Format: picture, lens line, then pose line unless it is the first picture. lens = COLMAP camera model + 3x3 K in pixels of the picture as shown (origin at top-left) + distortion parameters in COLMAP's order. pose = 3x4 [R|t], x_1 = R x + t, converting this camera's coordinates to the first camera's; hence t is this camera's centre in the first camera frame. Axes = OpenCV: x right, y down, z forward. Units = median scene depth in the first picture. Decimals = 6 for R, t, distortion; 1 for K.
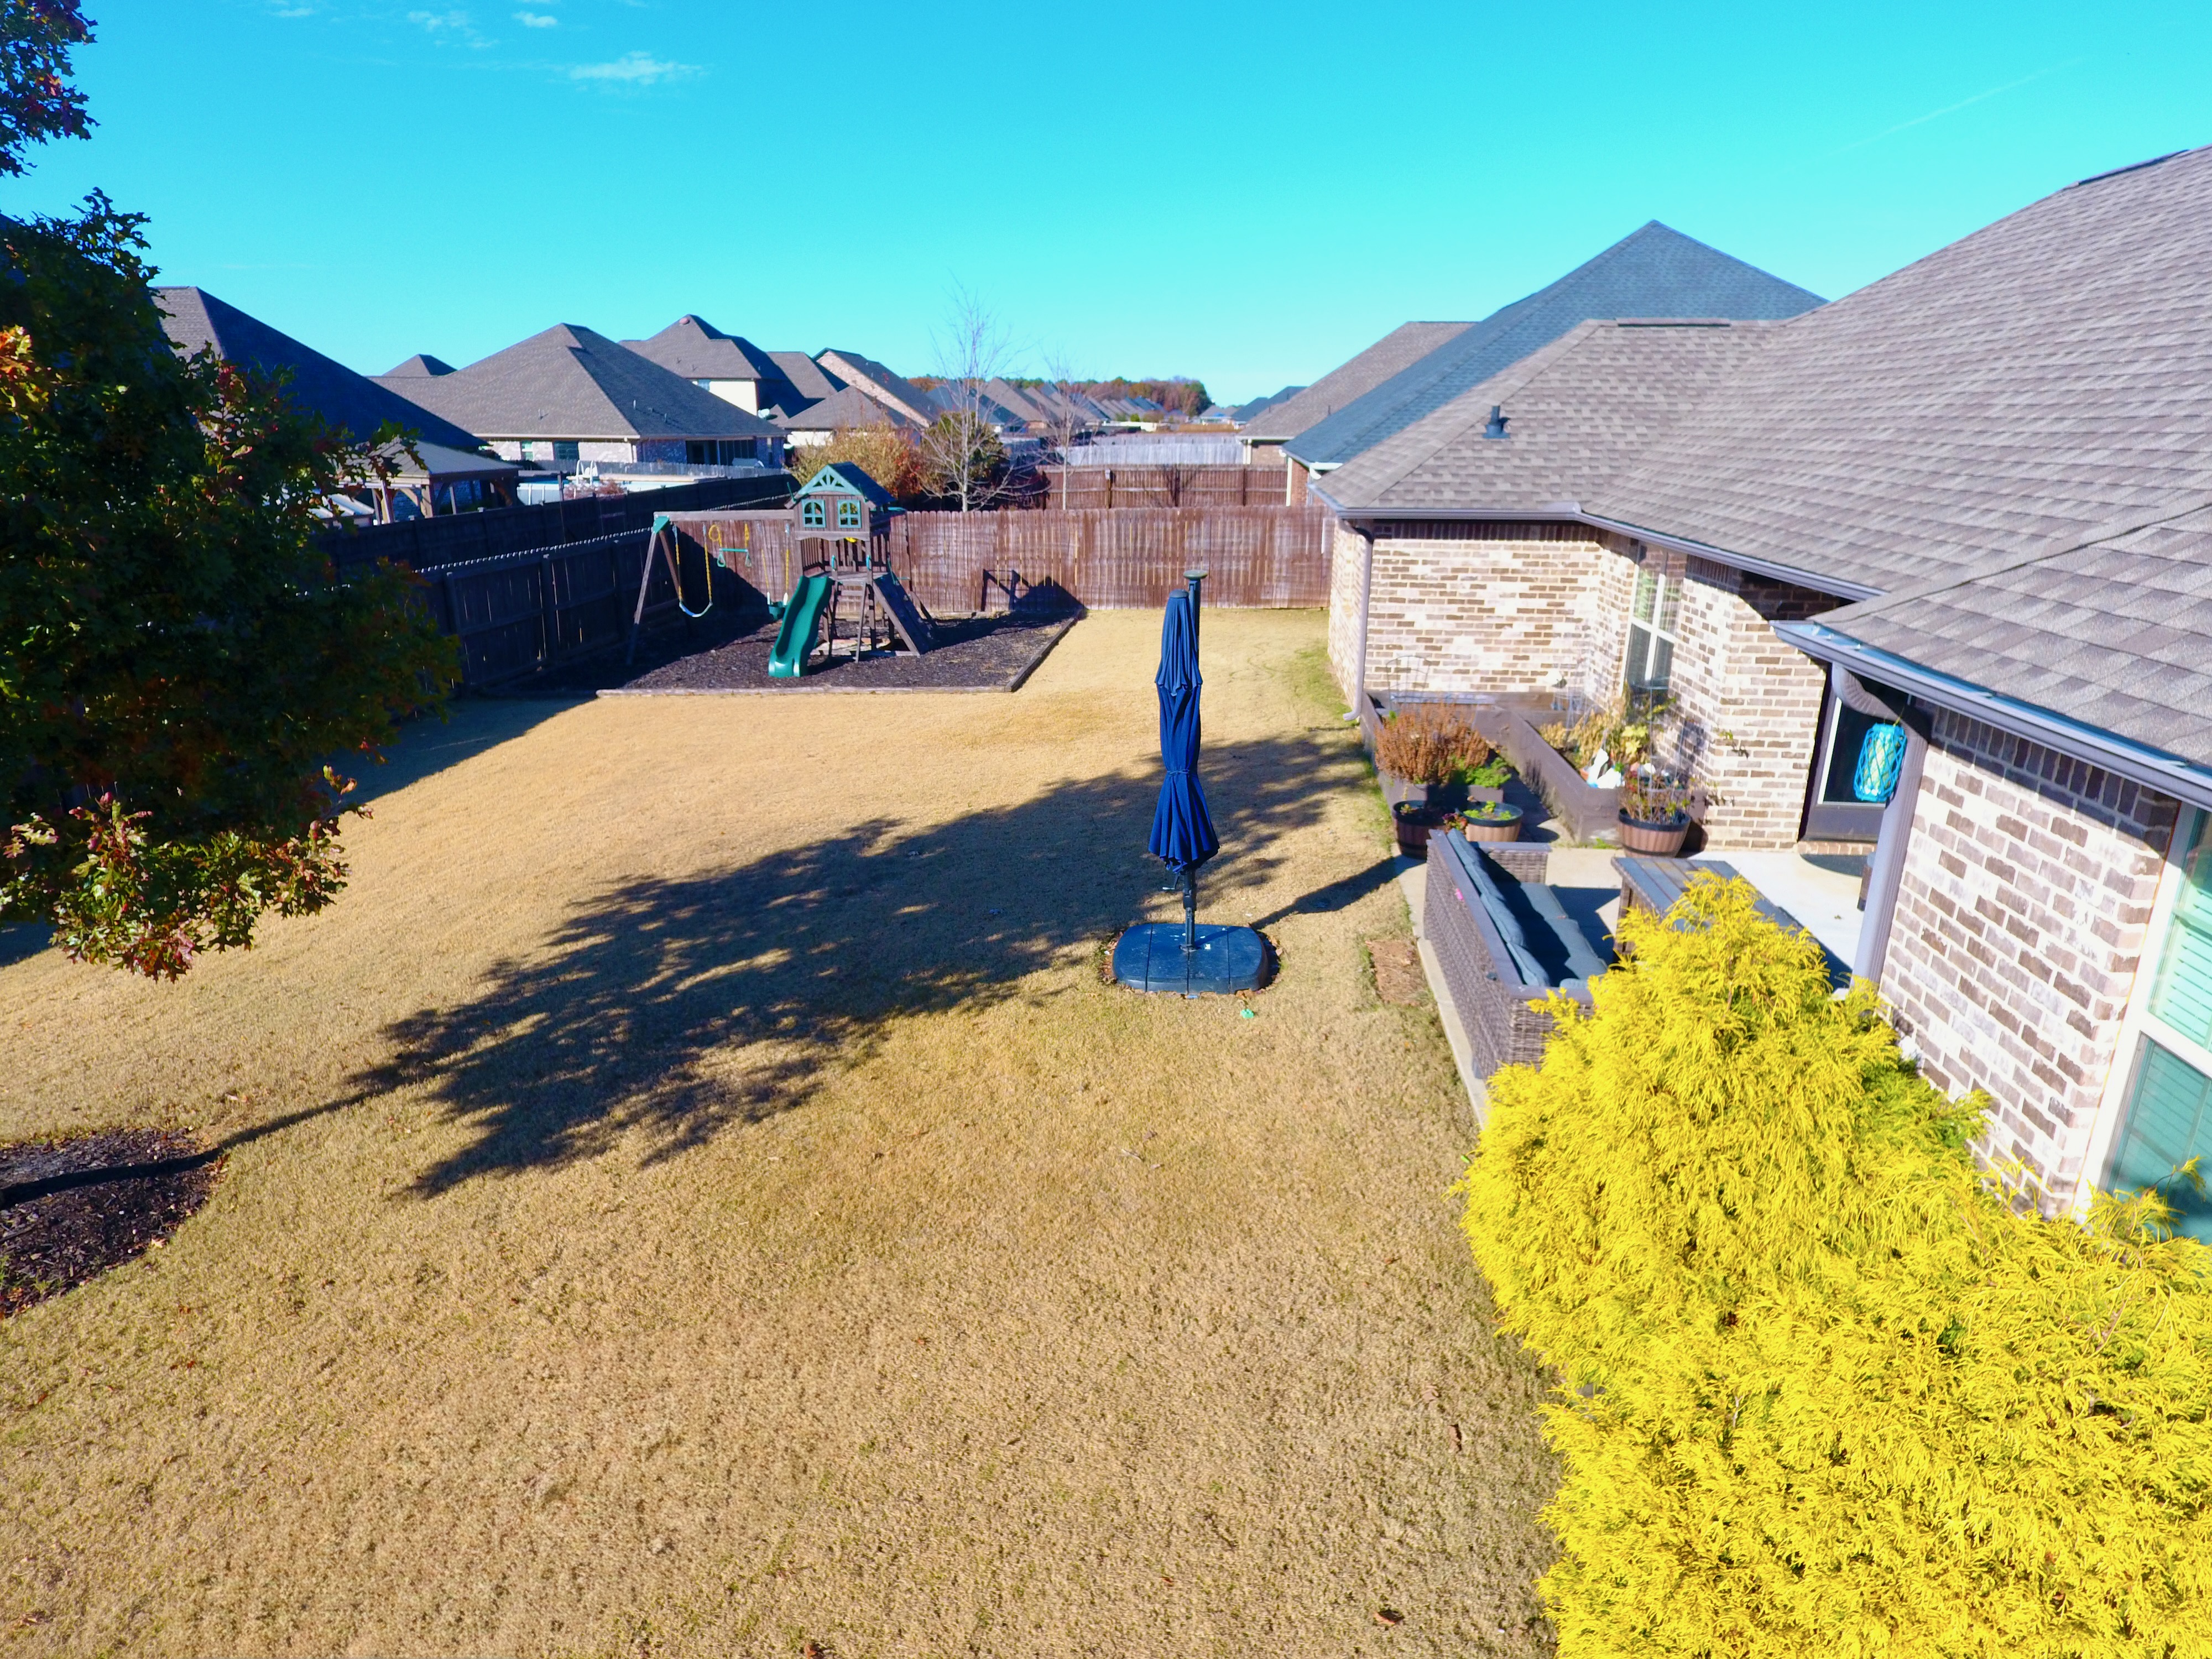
lens RADIAL K [[1296.0, 0, 1106.0], [0, 1296.0, 829.5], [0, 0, 1]] dist [0.000846, 0.000608]
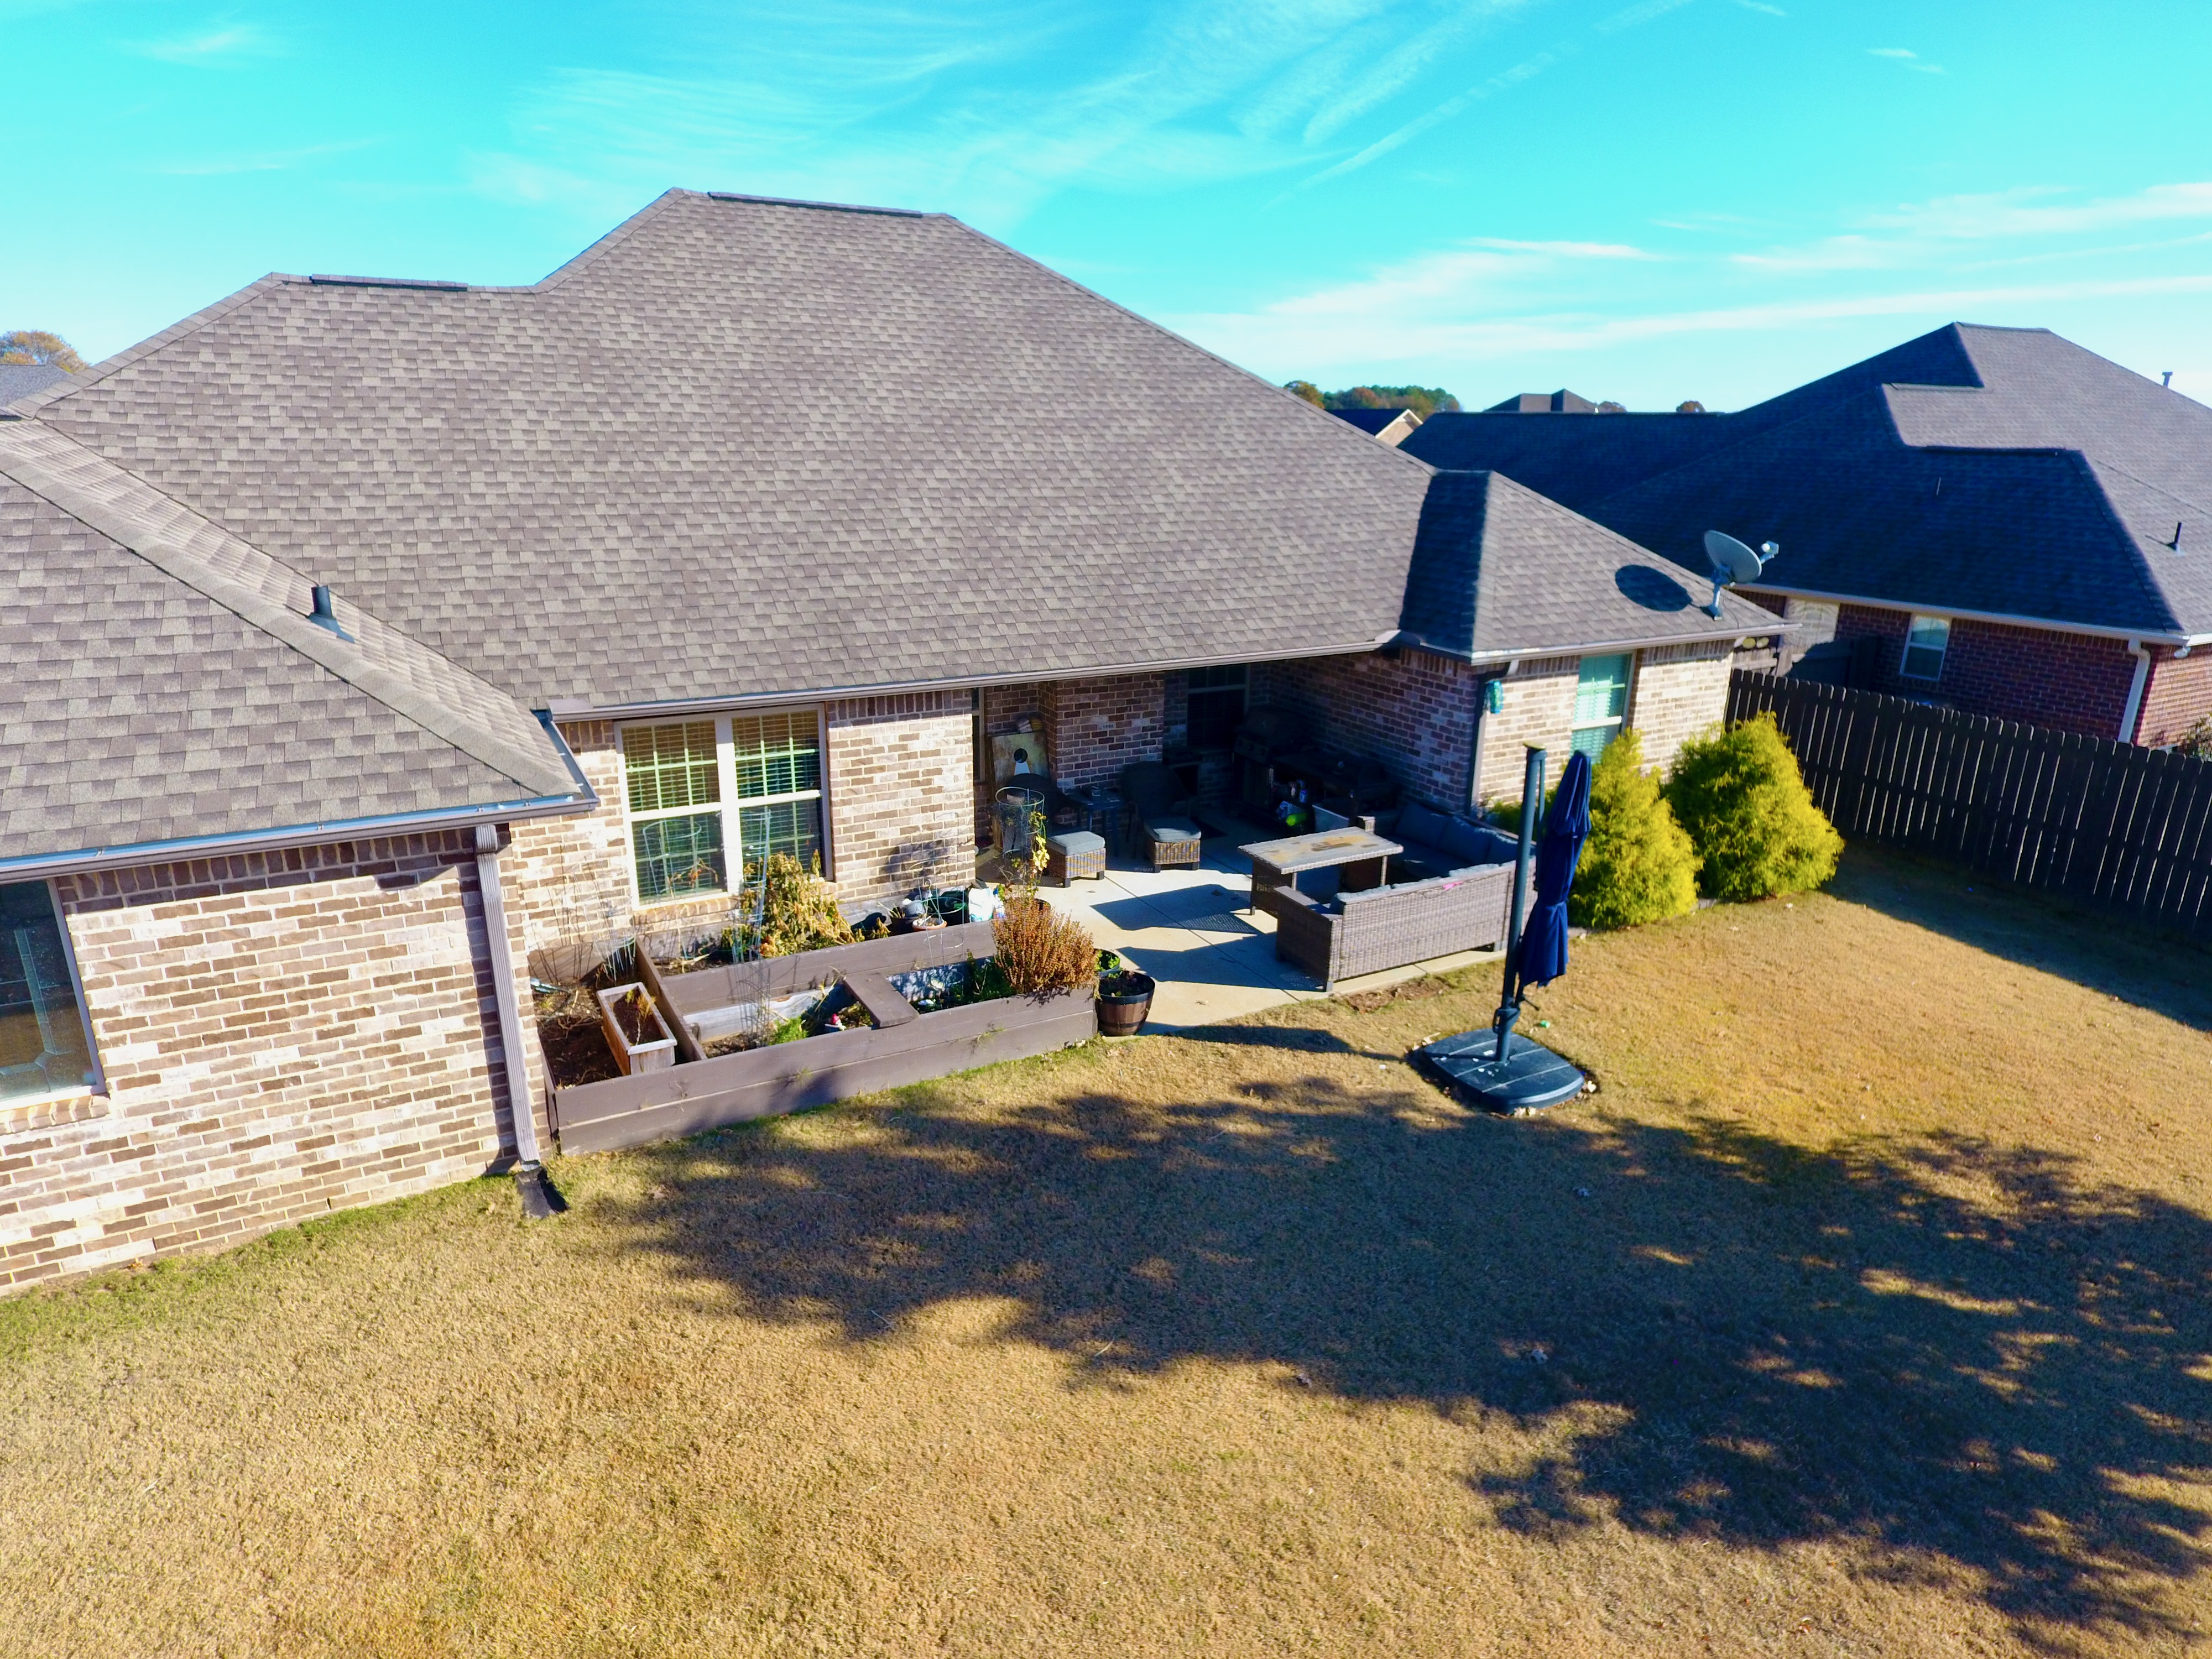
lens RADIAL K [[1296.0, 0, 1106.0], [0, 1296.0, 829.5], [0, 0, 1]] dist [0.000846, 0.000608]
pose [[-0.560033, -0.275247, 0.781410, -0.491714], [0.225579, 0.856898, 0.463508, -0.600709], [-0.797168, 0.435850, -0.417801, 1.453005]]
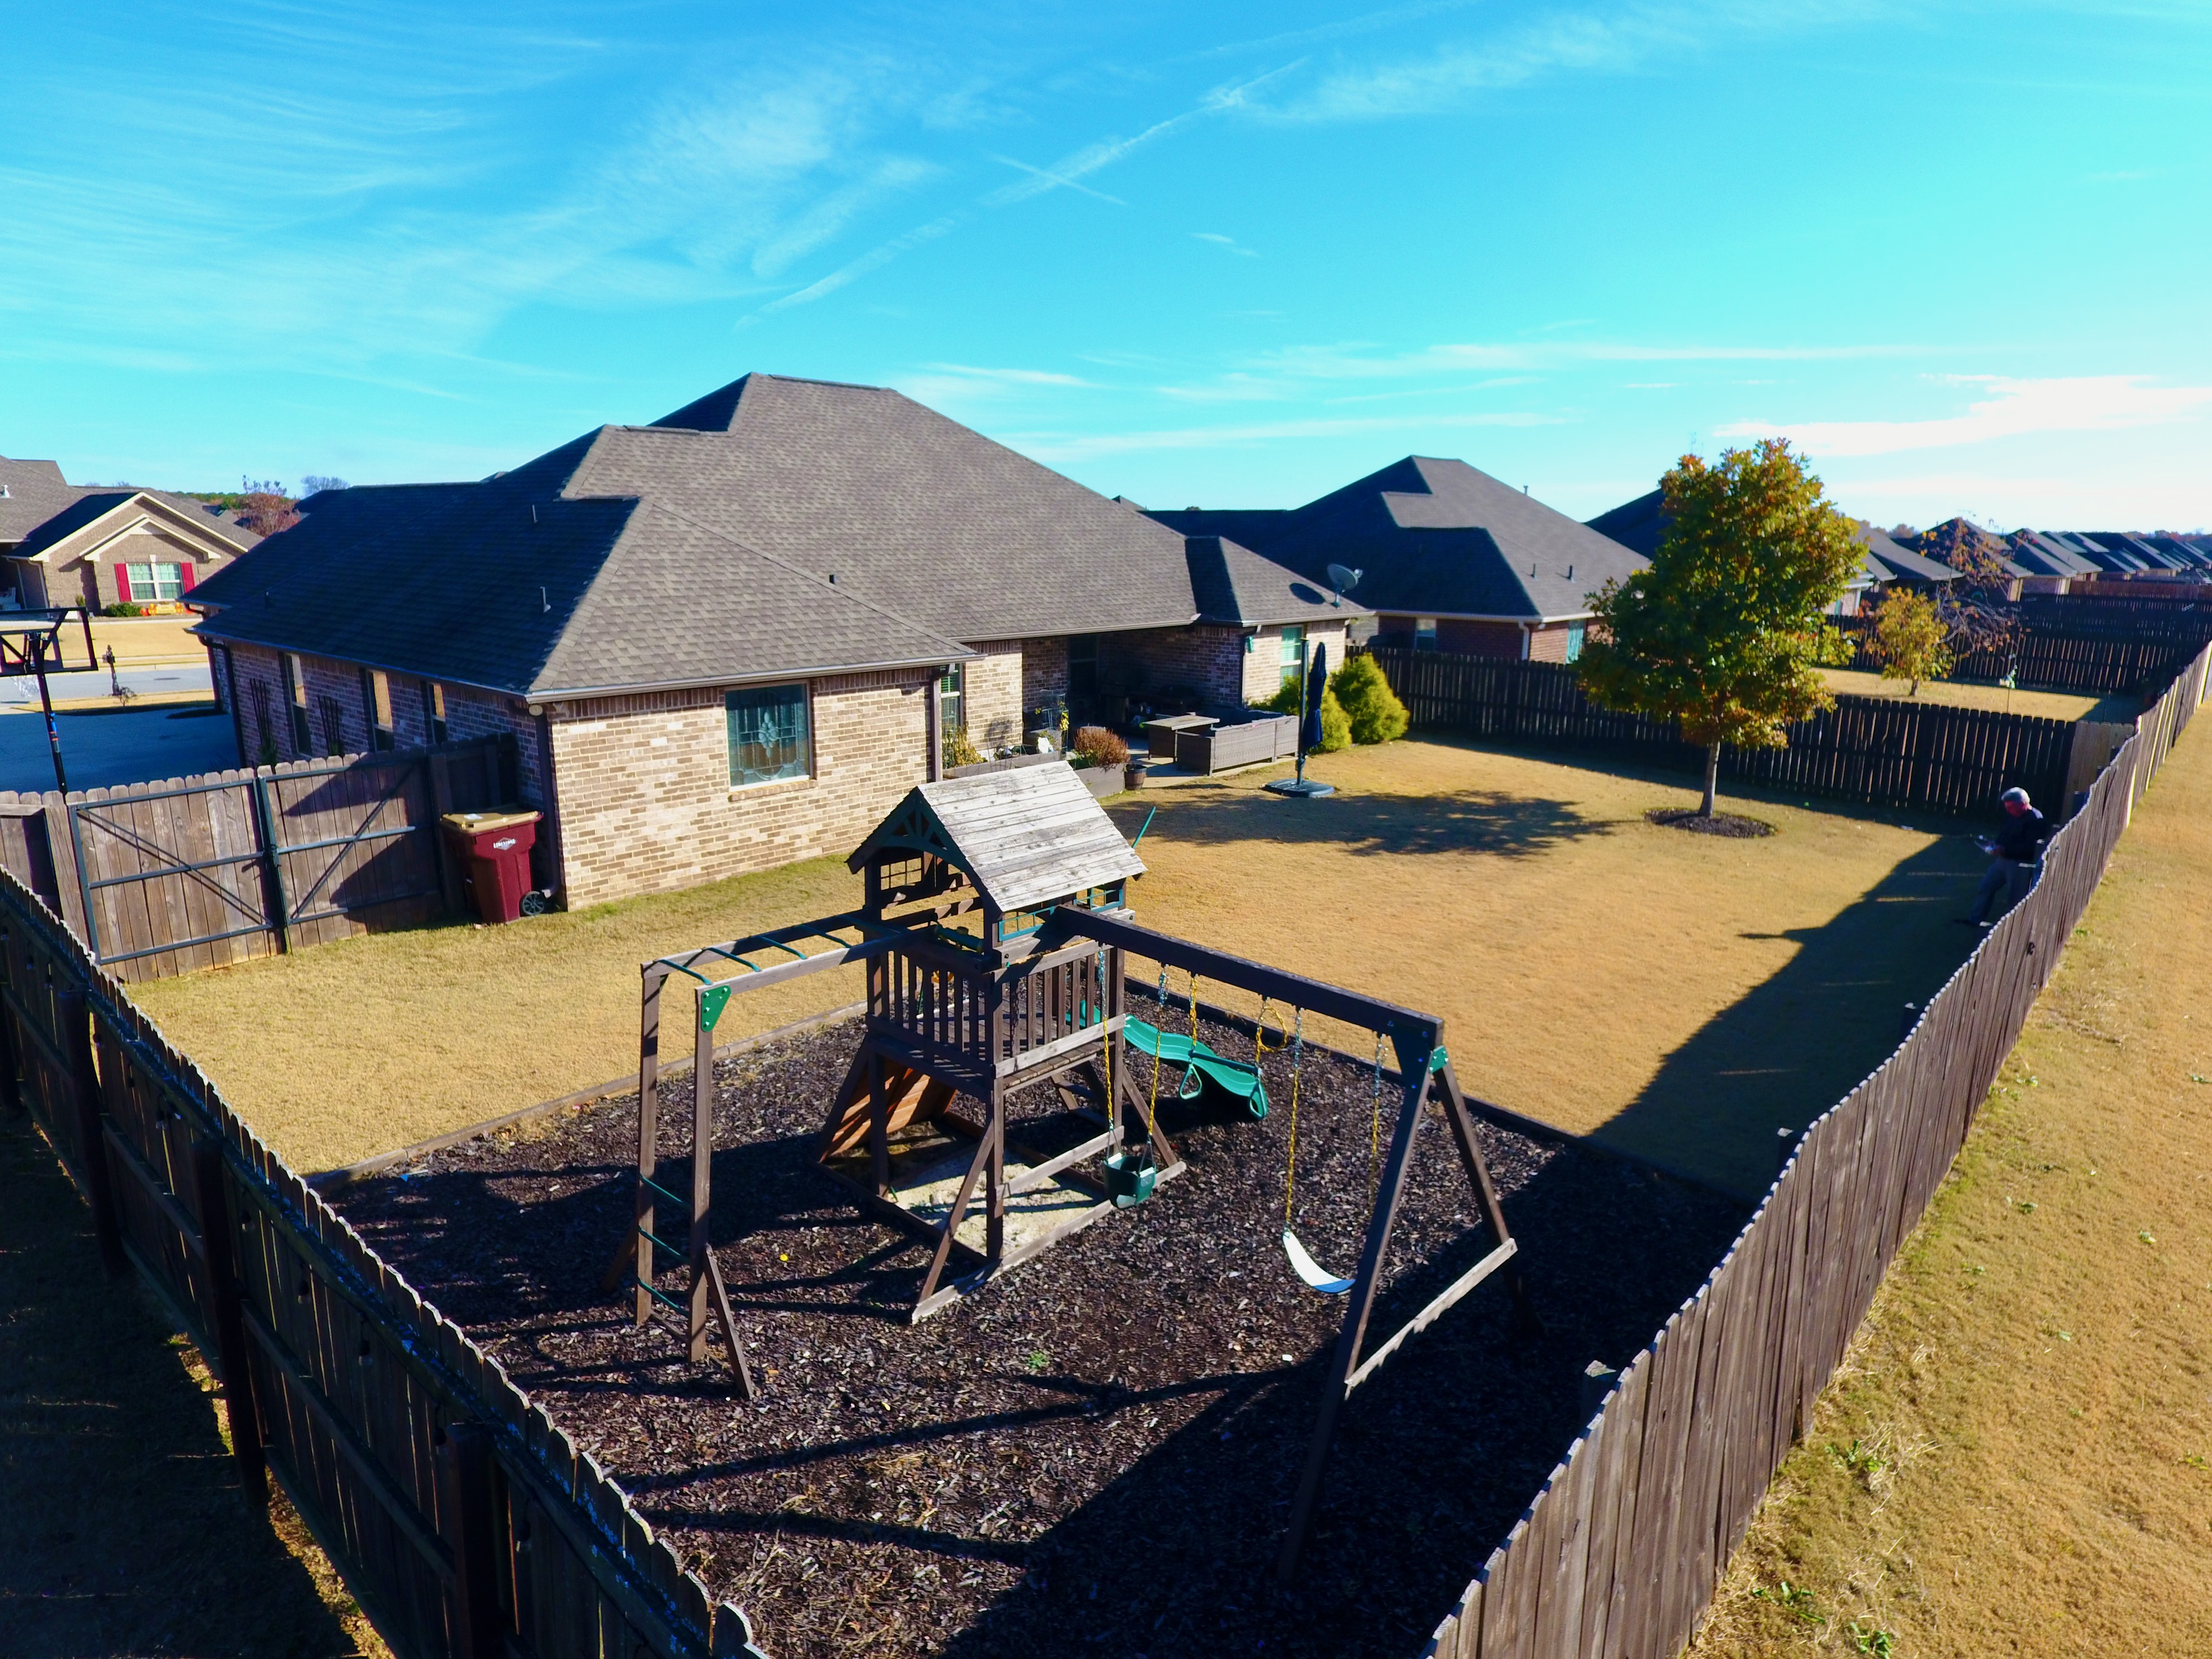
lens RADIAL K [[1296.0, 0, 1106.0], [0, 1296.0, 829.5], [0, 0, 1]] dist [0.000846, 0.000608]
pose [[-0.806634, -0.161052, 0.568686, -0.907376], [0.152015, 0.873263, 0.462929, -0.907779], [-0.571168, 0.459863, -0.679922, 2.515651]]
